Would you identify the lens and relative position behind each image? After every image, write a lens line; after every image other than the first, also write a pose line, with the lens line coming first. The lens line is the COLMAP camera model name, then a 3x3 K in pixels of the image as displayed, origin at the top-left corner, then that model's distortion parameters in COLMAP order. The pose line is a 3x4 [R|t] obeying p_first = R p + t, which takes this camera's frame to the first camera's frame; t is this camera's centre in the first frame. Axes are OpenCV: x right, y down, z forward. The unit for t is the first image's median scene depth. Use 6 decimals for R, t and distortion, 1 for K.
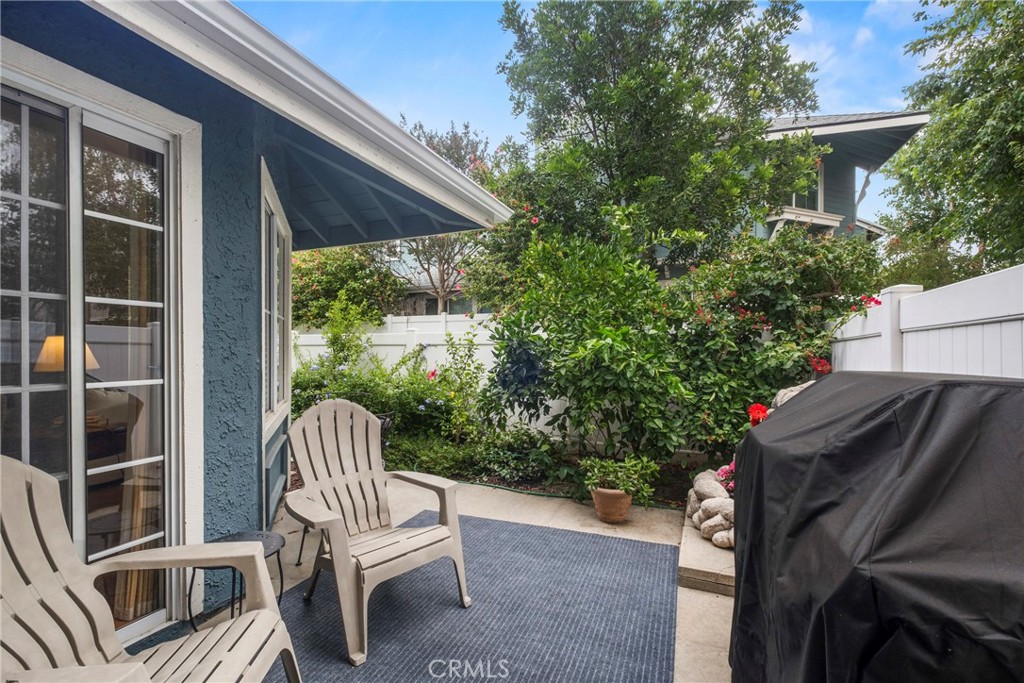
lens RADIAL K [[452.8, 0, 510.2], [0, 452.8, 346.0], [0, 0, 1]] dist [0.005907, -0.004994]
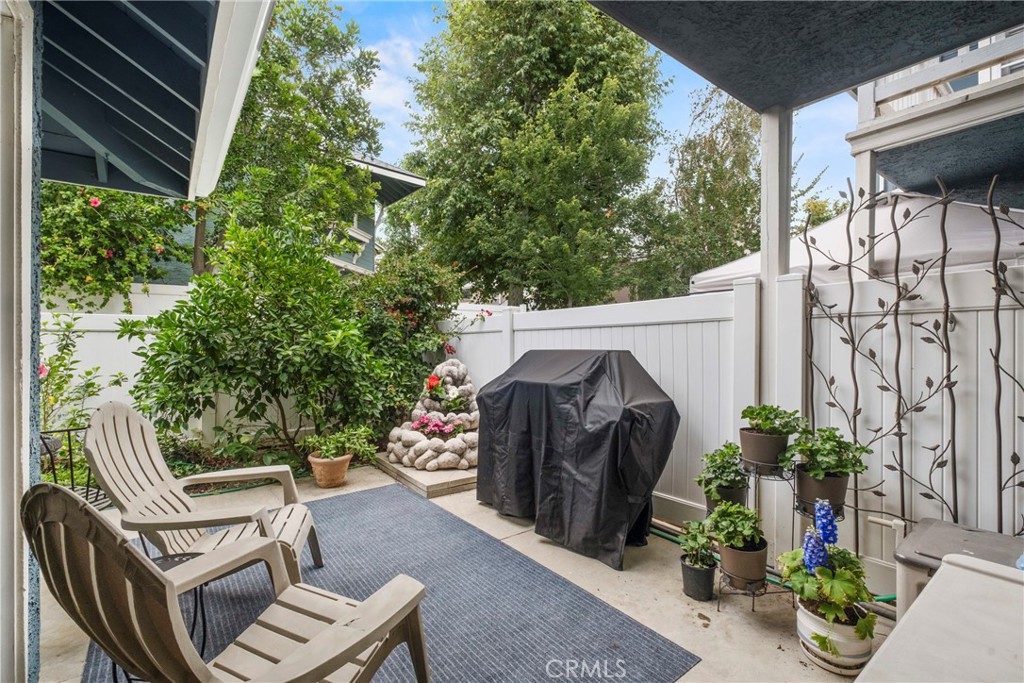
lens RADIAL K [[452.8, 0, 523.5], [0, 452.8, 341.3], [0, 0, 1]] dist [0.005907, -0.004994]
pose [[0.471079, 0.006388, 0.882068, -0.532976], [-0.016446, 0.999864, 0.001543, 0.006461], [-0.881938, -0.015233, 0.471120, 0.028216]]
